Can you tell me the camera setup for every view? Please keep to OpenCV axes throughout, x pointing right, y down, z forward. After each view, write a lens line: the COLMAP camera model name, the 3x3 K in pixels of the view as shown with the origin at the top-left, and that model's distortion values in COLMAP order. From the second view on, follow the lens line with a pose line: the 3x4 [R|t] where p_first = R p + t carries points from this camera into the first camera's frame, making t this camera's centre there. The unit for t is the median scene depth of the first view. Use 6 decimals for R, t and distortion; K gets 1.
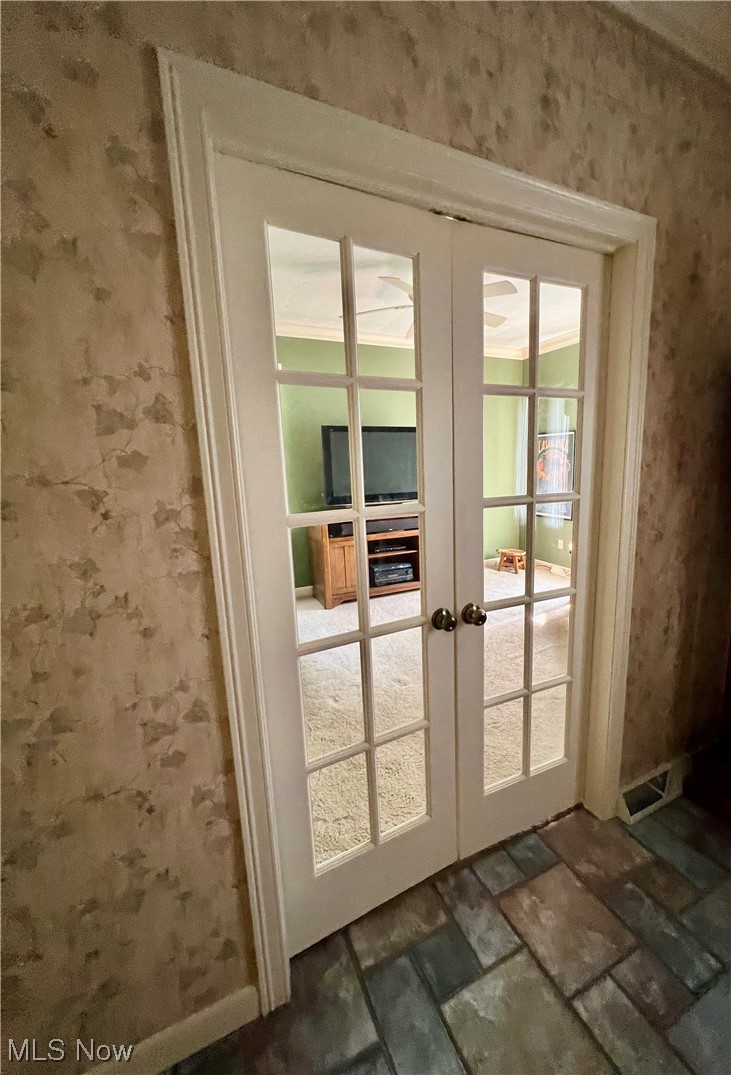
lens RADIAL K [[430.1, 0, 401.9], [0, 430.1, 538.6], [0, 0, 1]] dist [-0.006151, 0.000038]
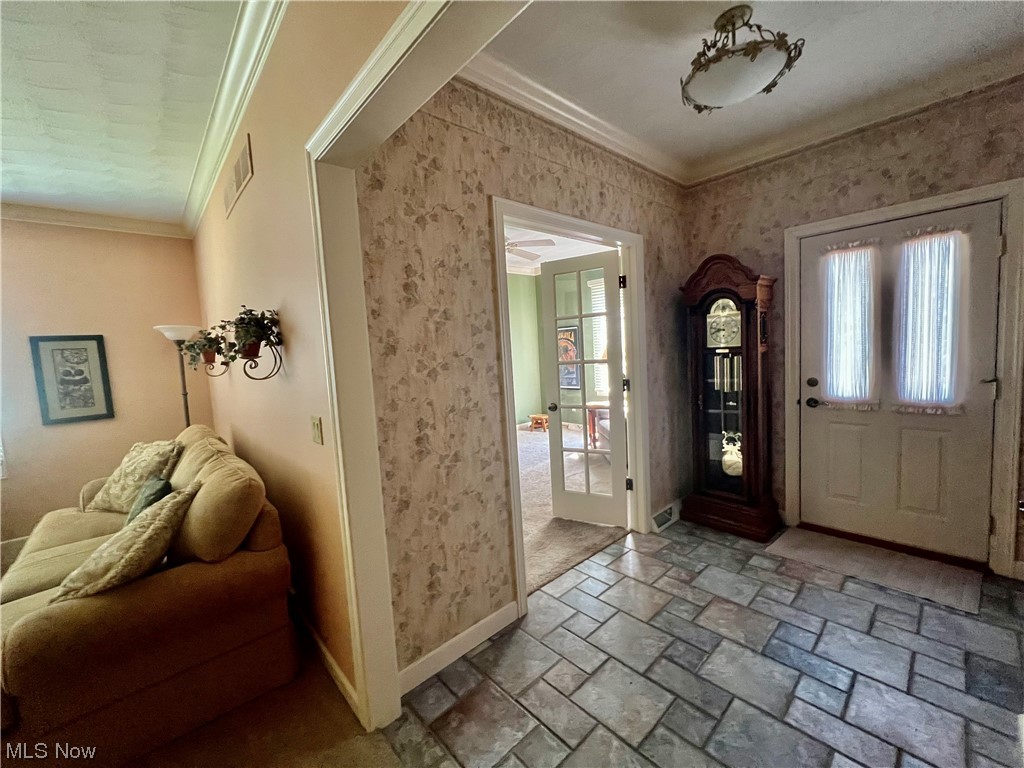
lens RADIAL K [[410.0, 0, 507.0], [0, 410.0, 383.1], [0, 0, 1]] dist [-0.003208, -0.000124]
pose [[0.963706, -0.049700, 0.262298, -0.803304], [0.076089, 0.992901, -0.091422, 0.185268], [-0.255893, 0.108062, 0.960646, -0.923655]]
